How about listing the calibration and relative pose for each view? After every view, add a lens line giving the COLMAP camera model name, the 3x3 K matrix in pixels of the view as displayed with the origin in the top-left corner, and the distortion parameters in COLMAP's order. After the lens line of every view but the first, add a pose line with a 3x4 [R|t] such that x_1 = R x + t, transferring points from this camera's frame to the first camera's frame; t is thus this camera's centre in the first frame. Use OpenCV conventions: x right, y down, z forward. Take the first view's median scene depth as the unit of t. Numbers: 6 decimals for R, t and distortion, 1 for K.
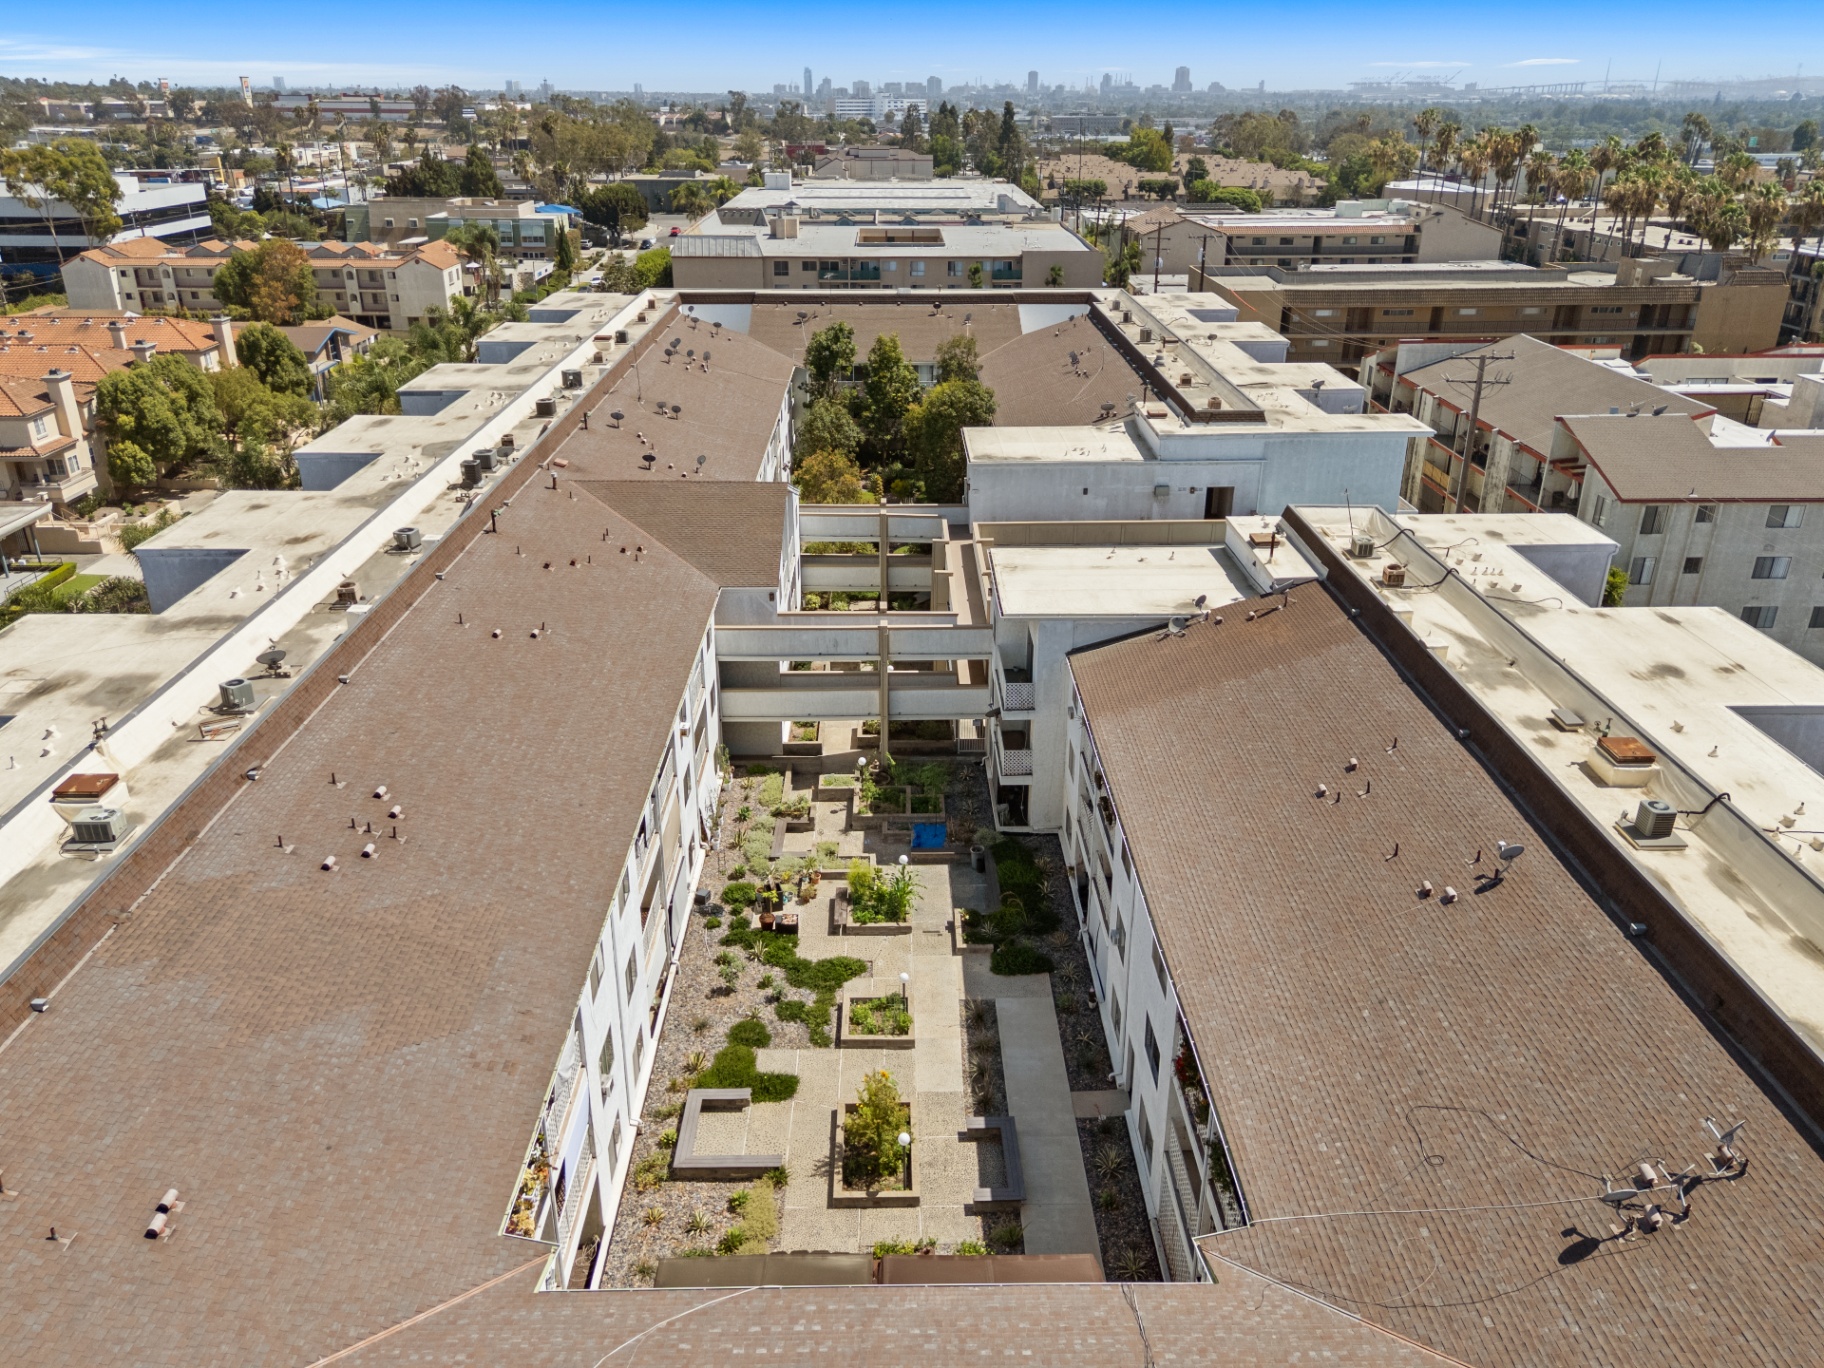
lens RADIAL K [[1375.5, 0, 912.0], [0, 1375.5, 684.0], [0, 0, 1]] dist [0.088054, -0.069558]
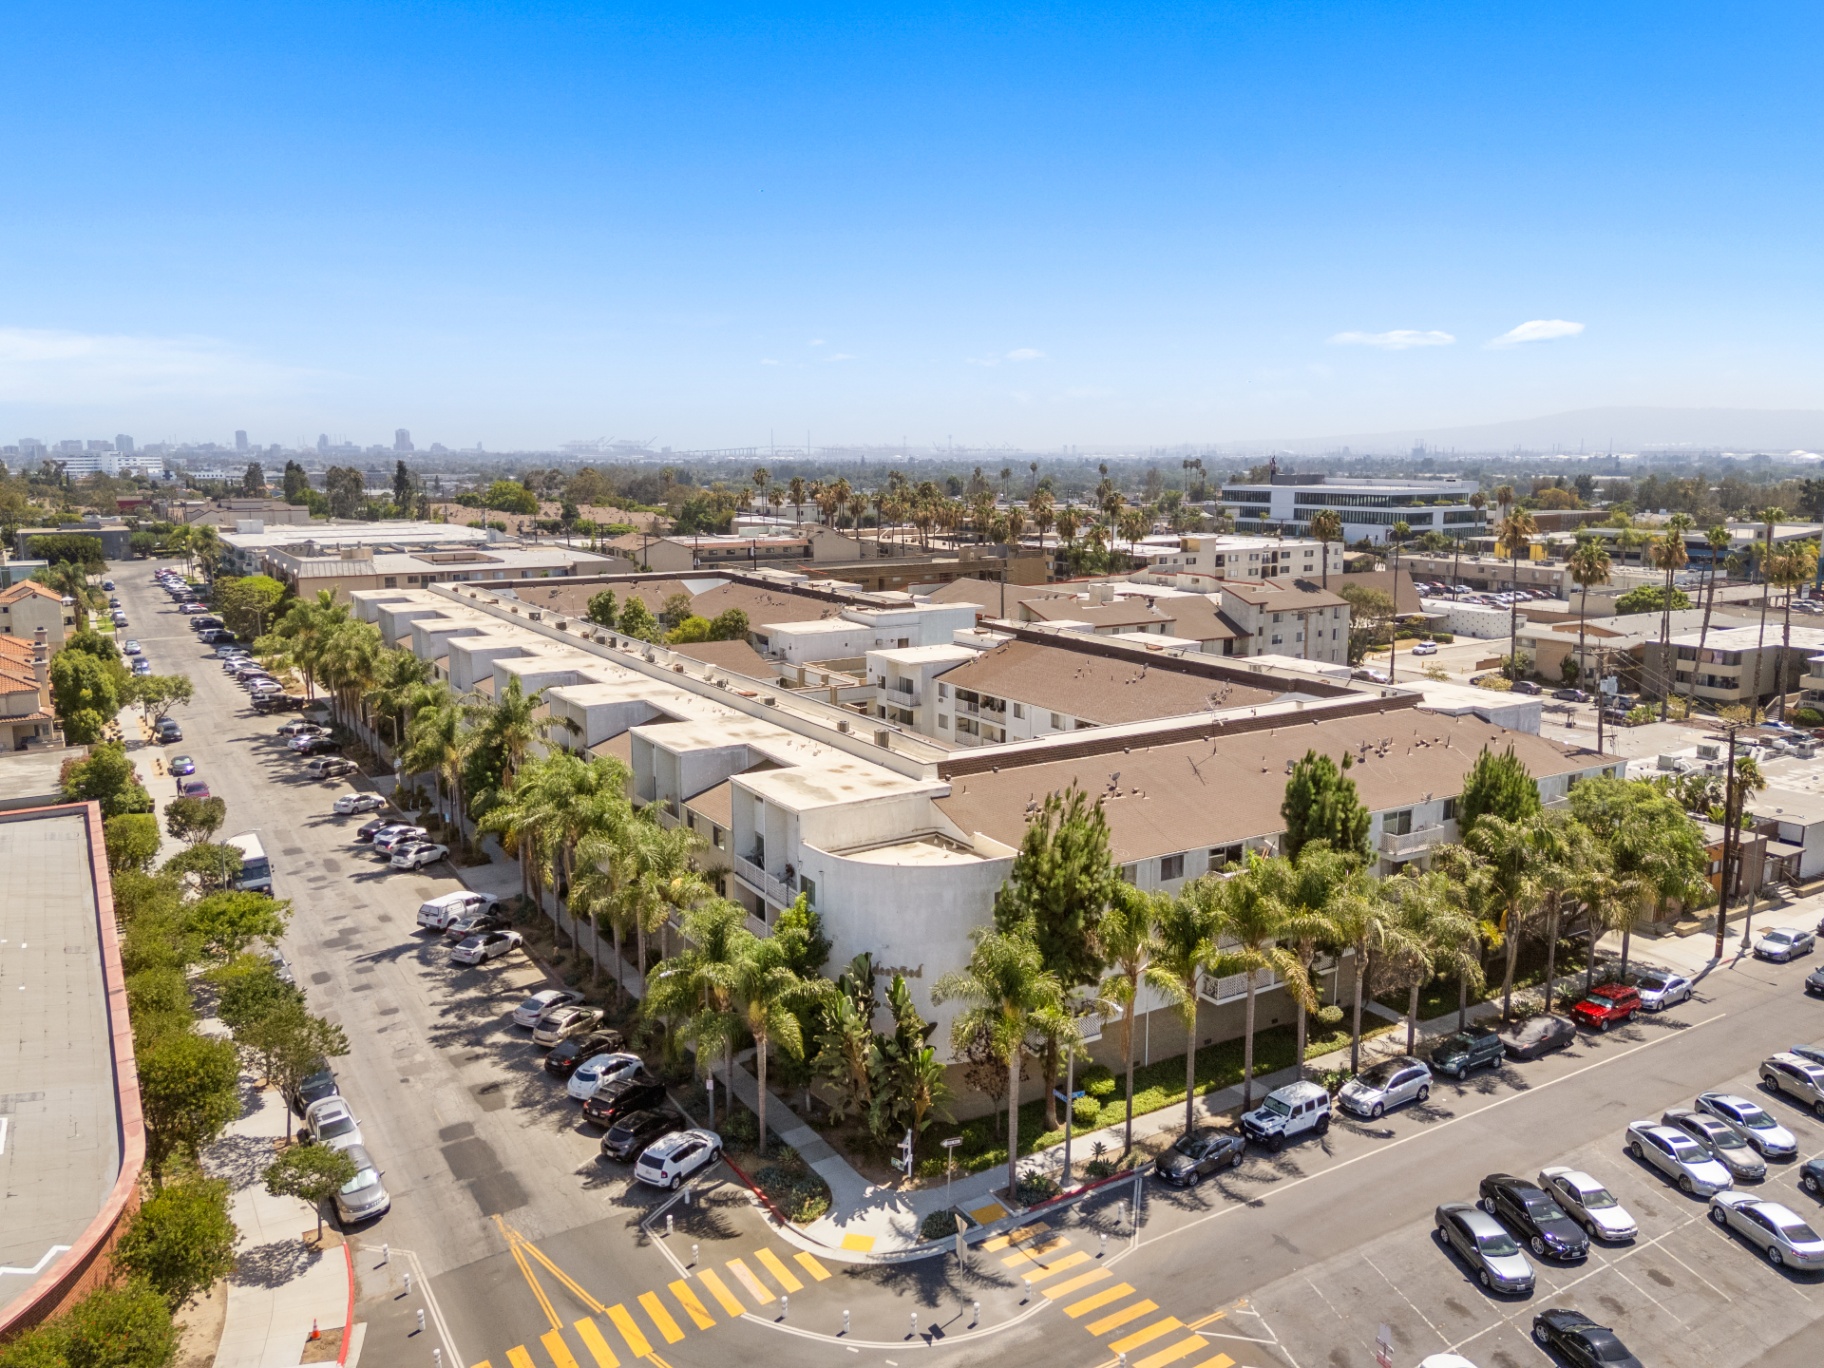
lens RADIAL K [[1375.5, 0, 912.0], [0, 1375.5, 684.0], [0, 0, 1]] dist [0.088054, -0.069558]
pose [[0.865163, -0.089522, 0.493436, -0.248910], [0.201740, 0.962941, -0.179016, 0.092355], [-0.459124, 0.254423, 0.851160, -0.227609]]
